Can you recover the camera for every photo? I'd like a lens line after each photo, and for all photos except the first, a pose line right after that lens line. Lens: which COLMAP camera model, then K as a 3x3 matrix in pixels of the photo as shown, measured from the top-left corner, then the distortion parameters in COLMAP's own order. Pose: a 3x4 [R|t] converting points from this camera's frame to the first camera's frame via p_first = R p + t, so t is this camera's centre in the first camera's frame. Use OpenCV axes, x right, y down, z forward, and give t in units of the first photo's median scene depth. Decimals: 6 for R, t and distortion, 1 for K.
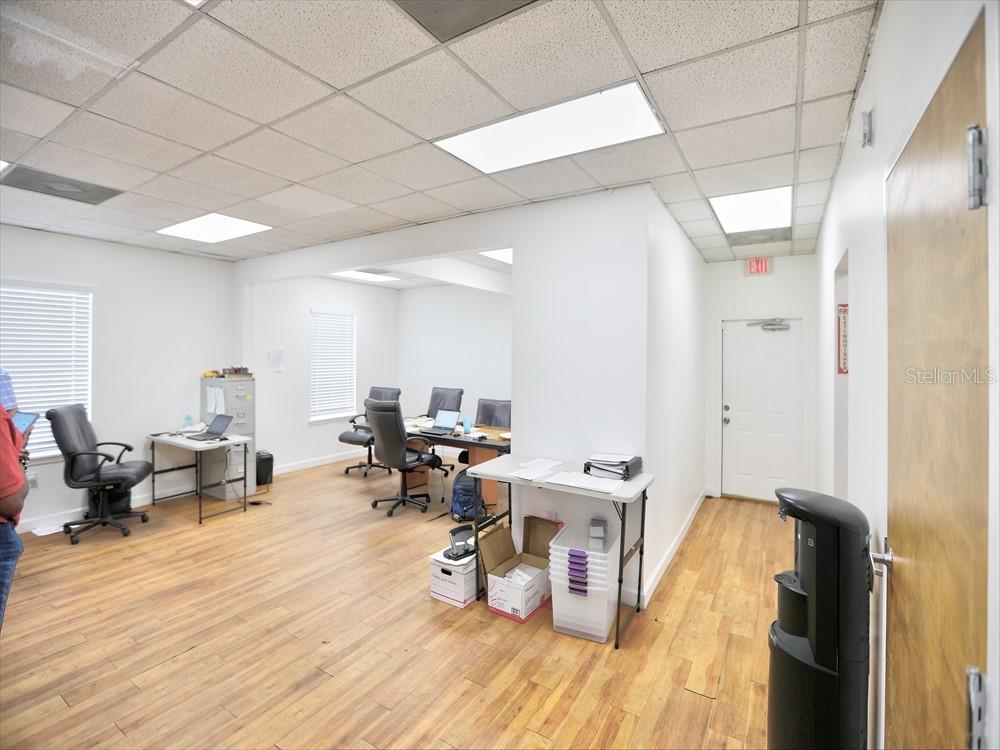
lens RADIAL K [[459.9, 0, 501.5], [0, 459.9, 356.6], [0, 0, 1]] dist [0.000703, 0.000025]
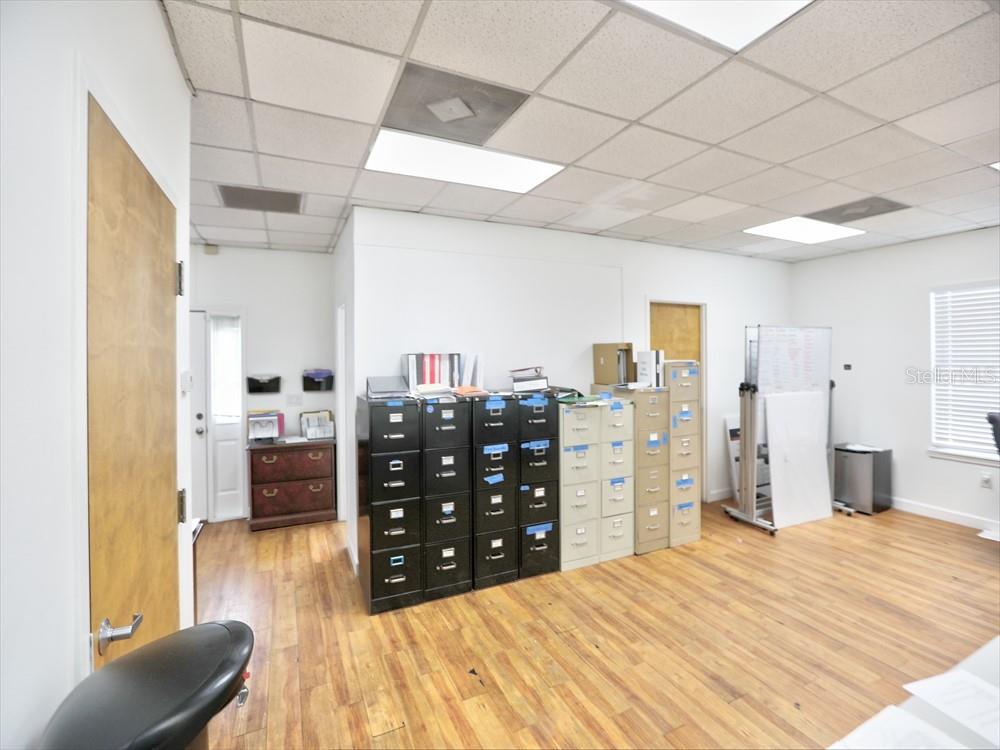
lens RADIAL K [[450.0, 0, 501.2], [0, 450.0, 360.2], [0, 0, 1]] dist [-0.001497, -0.000128]
pose [[-0.531041, 0.000110, -0.847346, 0.600057], [0.007717, 0.999959, -0.004706, 0.007362], [0.847311, -0.009038, -0.531020, 1.030465]]
